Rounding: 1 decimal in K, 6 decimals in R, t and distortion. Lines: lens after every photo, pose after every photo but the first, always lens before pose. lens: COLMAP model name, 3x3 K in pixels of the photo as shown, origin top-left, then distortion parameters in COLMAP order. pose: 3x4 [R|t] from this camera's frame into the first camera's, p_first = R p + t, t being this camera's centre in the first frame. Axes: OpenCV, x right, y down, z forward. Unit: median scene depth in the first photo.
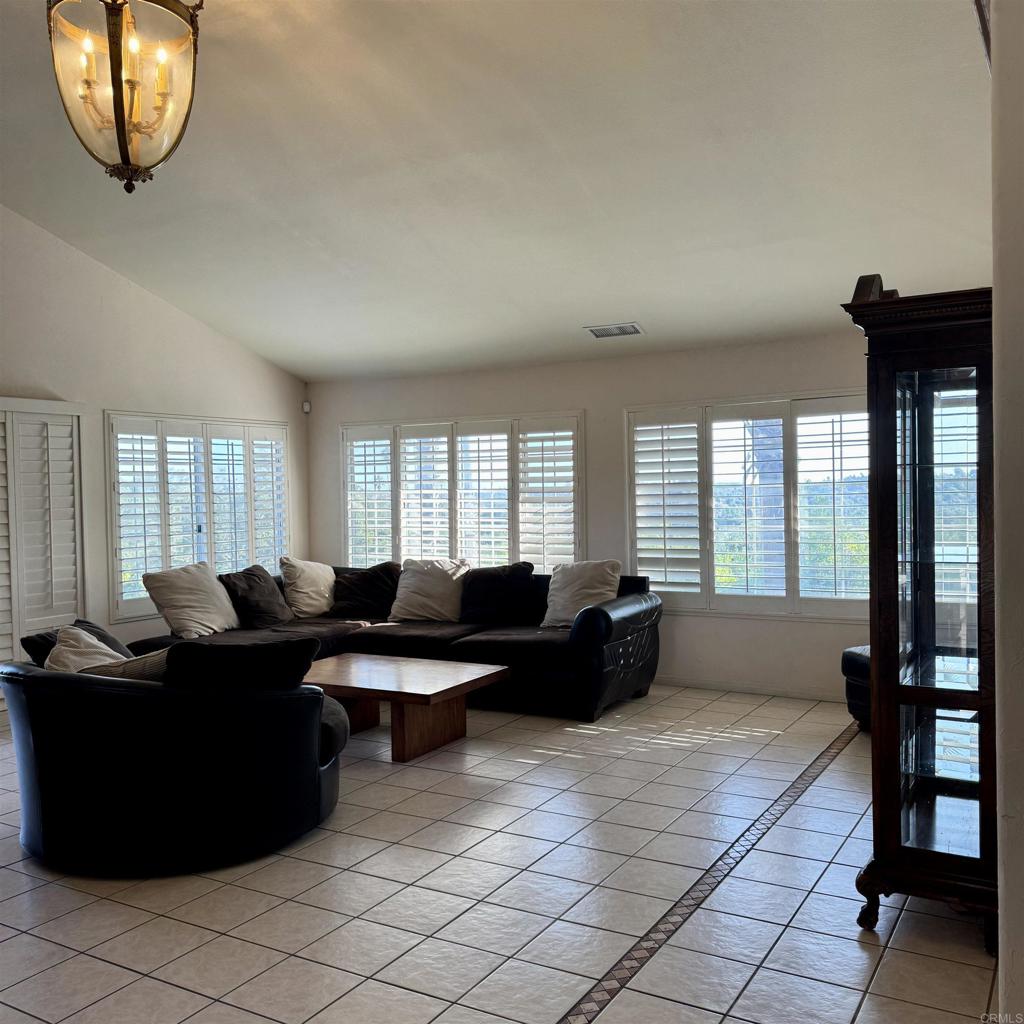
lens RADIAL K [[959.4, 0, 512.0], [0, 959.4, 512.0], [0, 0, 1]] dist [0.167209, -0.318946]
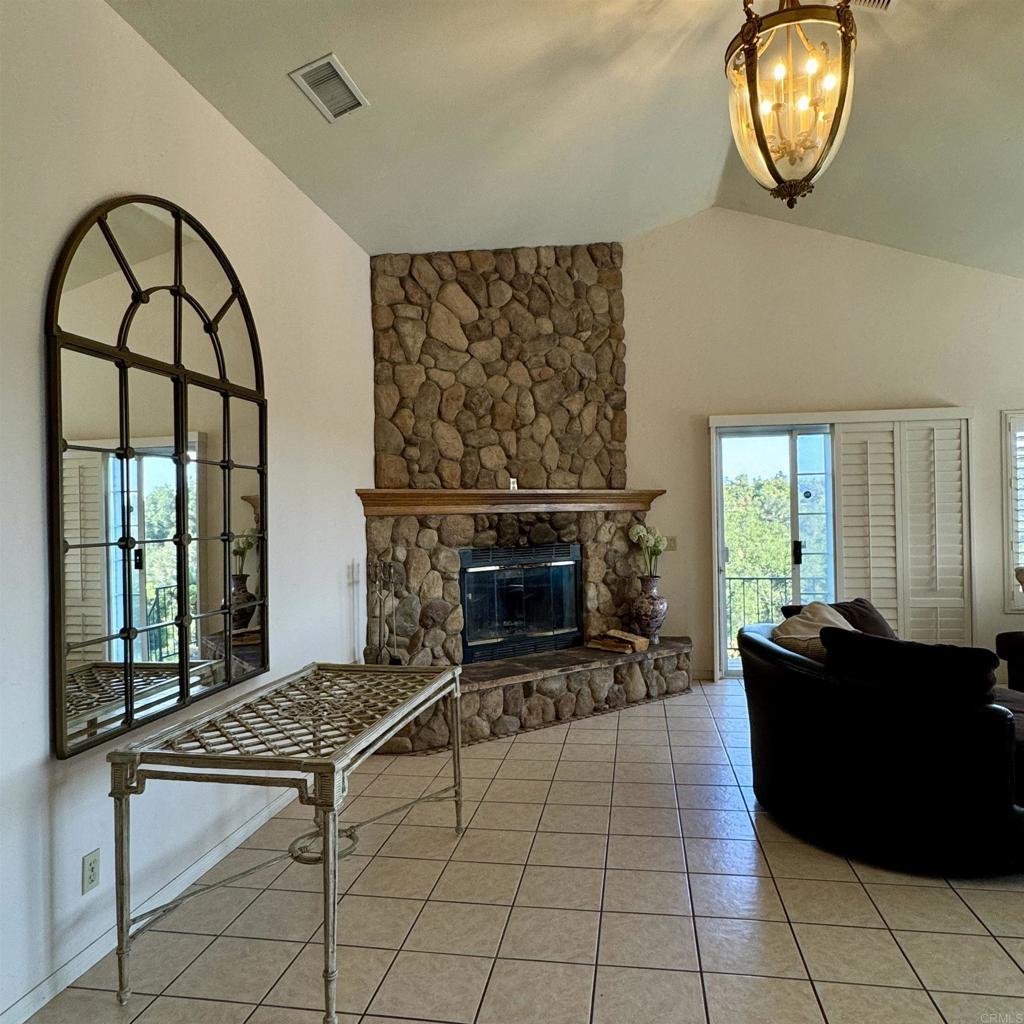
lens RADIAL K [[743.6, 0, 515.5], [0, 743.6, 507.3], [0, 0, 1]] dist [0.002177, -0.000833]
pose [[0.370091, 0.004430, -0.928985, 0.137051], [-0.011025, 0.999939, 0.000376, 0.005996], [0.928930, 0.010103, 0.370118, 0.208672]]
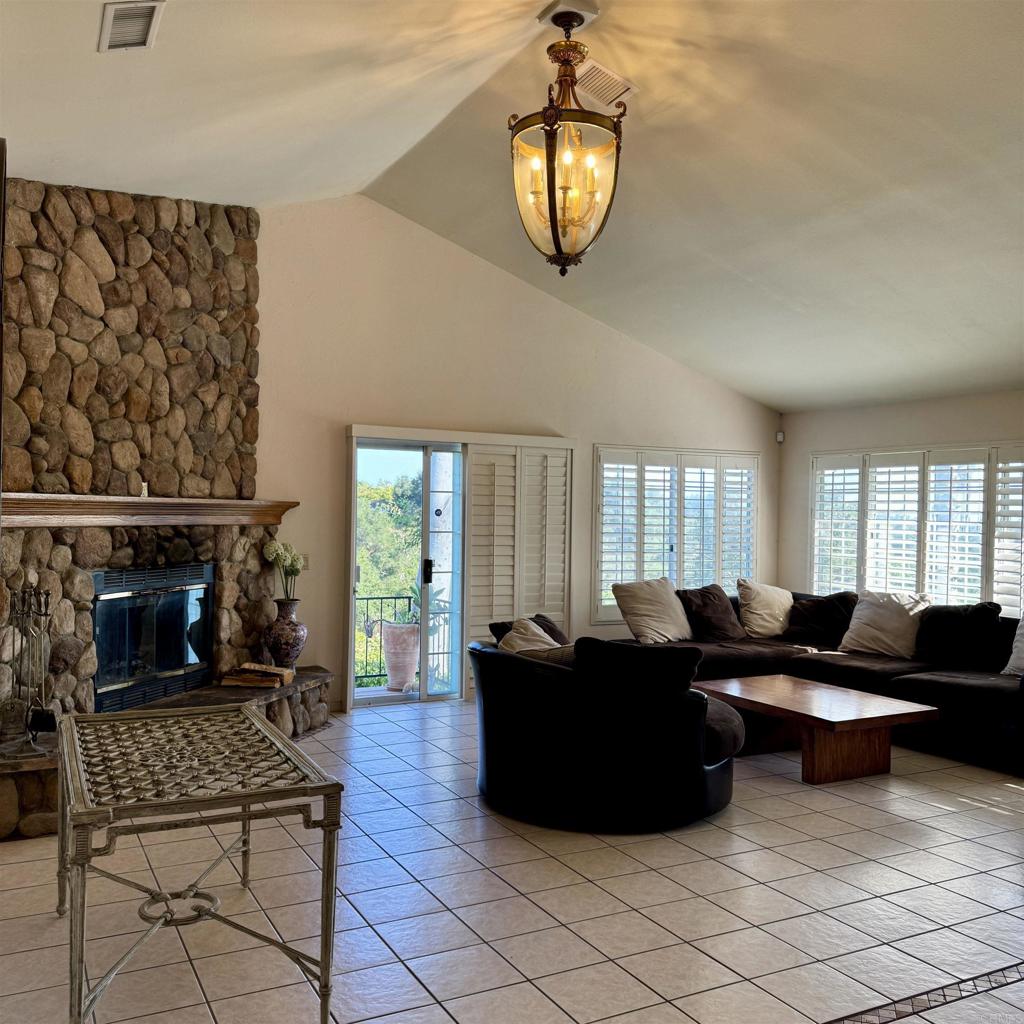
lens RADIAL K [[959.4, 0, 512.0], [0, 959.4, 512.0], [0, 0, 1]] dist [0.167209, -0.318946]
pose [[0.852323, 0.030741, -0.522112, 0.108208], [-0.044209, 0.998933, -0.013353, -0.001624], [0.521144, 0.034463, 0.852773, -0.042880]]
